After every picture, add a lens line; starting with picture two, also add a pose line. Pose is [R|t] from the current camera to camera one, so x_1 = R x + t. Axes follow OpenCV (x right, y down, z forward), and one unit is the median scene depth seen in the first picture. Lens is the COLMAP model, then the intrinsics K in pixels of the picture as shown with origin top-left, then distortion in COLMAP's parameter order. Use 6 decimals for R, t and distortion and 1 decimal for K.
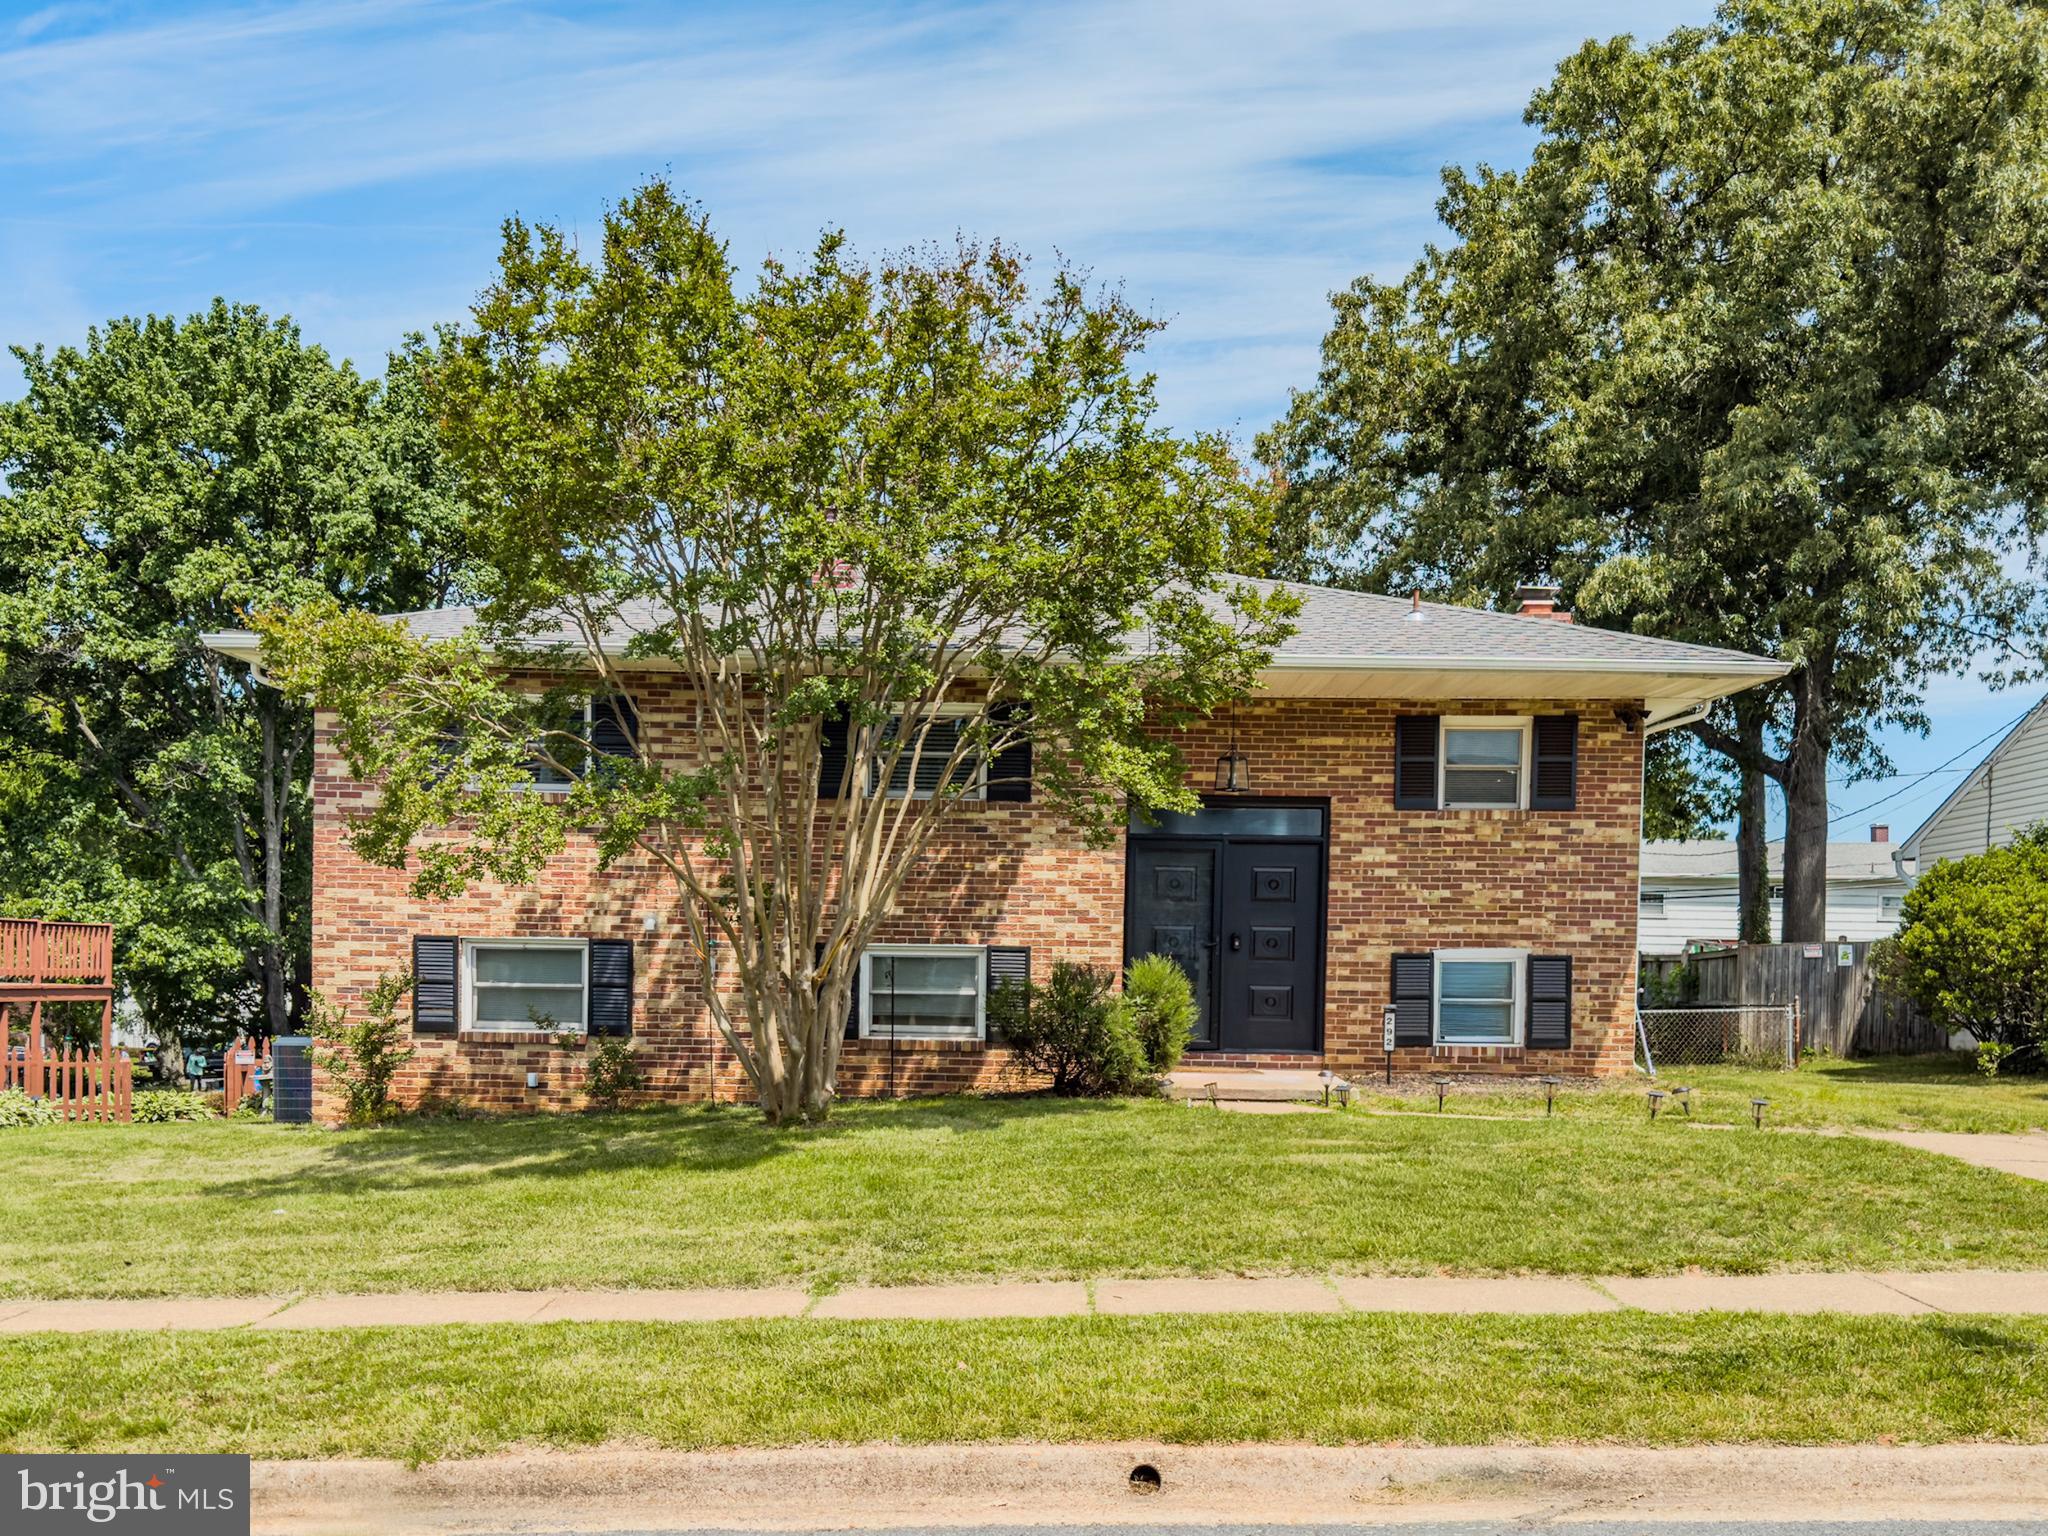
lens RADIAL K [[3271.5, 0, 1024.4], [0, 3271.5, 771.3], [0, 0, 1]] dist [-0.200714, 0.000000]
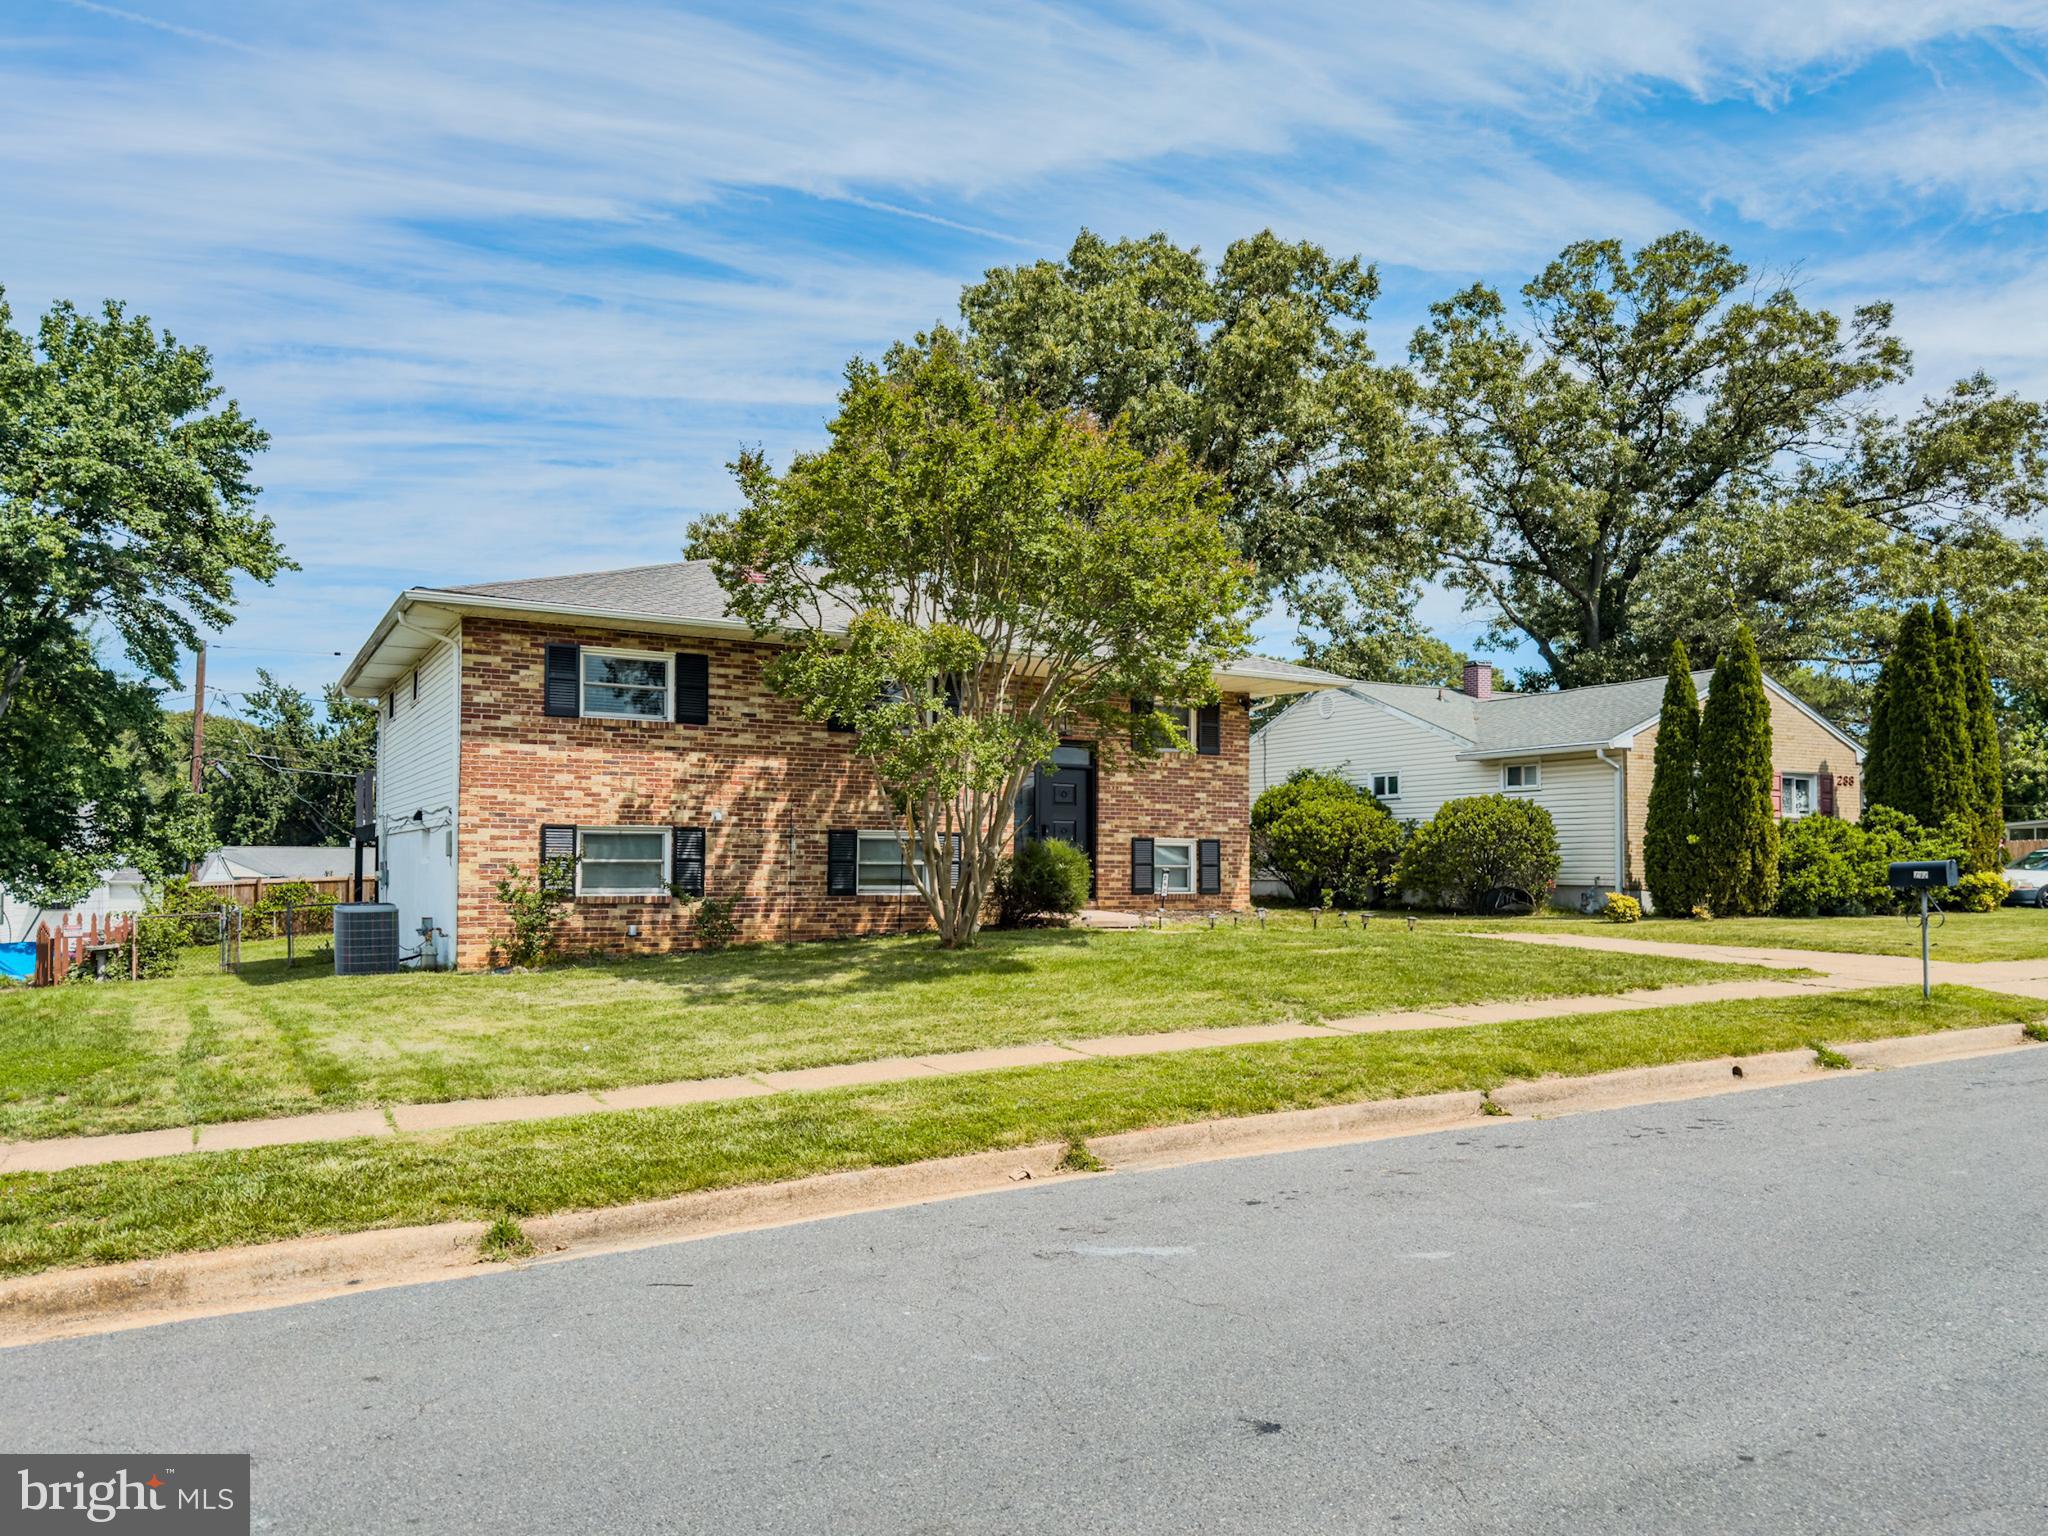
lens RADIAL K [[3271.5, 0, 1024.2], [0, 3271.5, 768.3], [0, 0, 1]] dist [-0.200714, 0.000000]
pose [[0.597602, 0.019475, 0.801556, -1.165651], [-0.041759, 0.999104, 0.006859, 0.010932], [-0.800705, -0.037571, 0.597880, 0.053448]]
